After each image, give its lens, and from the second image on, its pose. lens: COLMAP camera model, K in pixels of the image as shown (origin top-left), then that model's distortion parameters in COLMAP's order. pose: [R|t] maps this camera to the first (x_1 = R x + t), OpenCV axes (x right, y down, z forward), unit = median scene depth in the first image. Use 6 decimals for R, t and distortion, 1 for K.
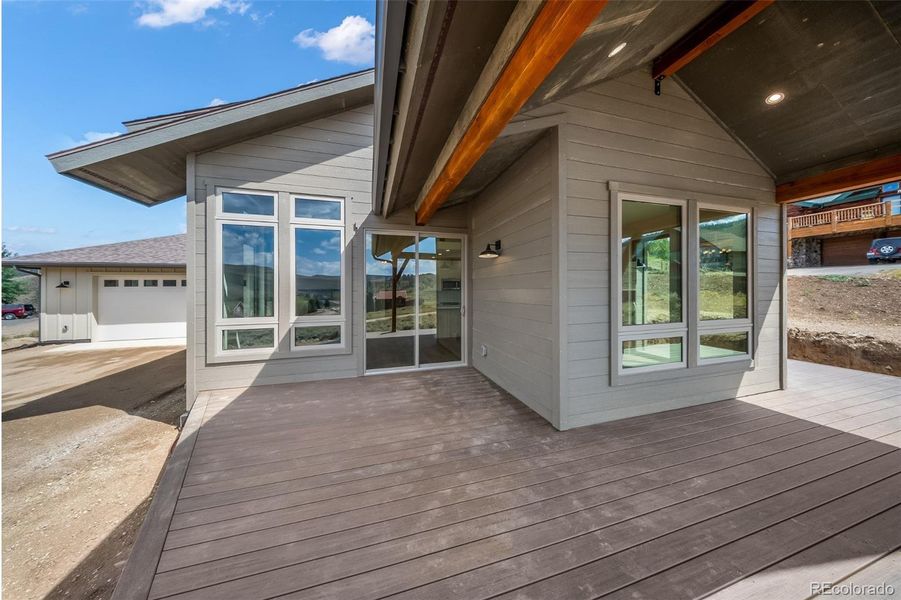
lens RADIAL K [[274.5, 0, 448.9], [0, 274.5, 287.2], [0, 0, 1]] dist [0.000150, 0.000000]
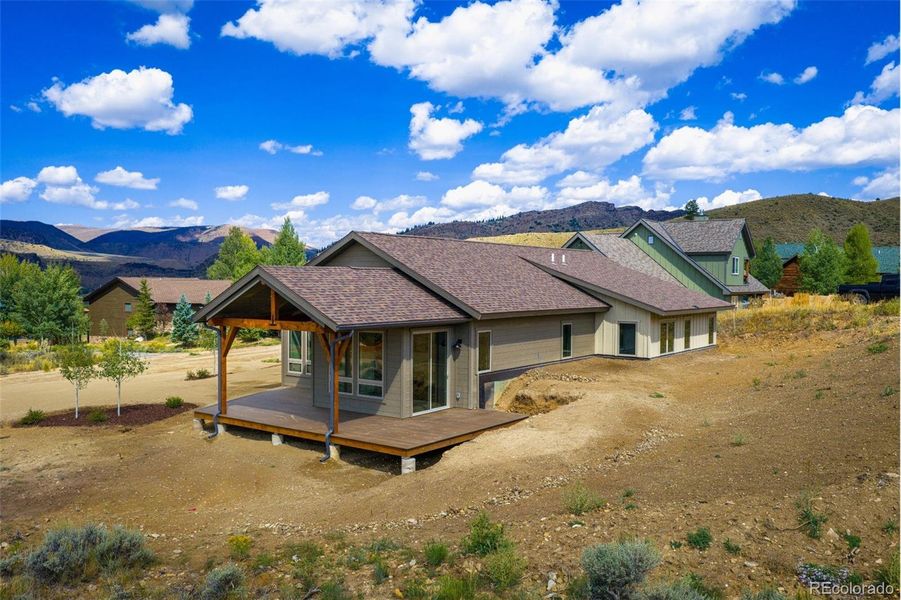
lens RADIAL K [[740.6, 0, 450.5], [0, 740.6, 300.0], [0, 0, 1]] dist [0.063692, -0.000539]
pose [[0.600164, 0.032714, -0.799208, 5.440126], [-0.003354, 0.999257, 0.038384, -0.678288], [0.799870, -0.020357, 0.599828, -1.883440]]
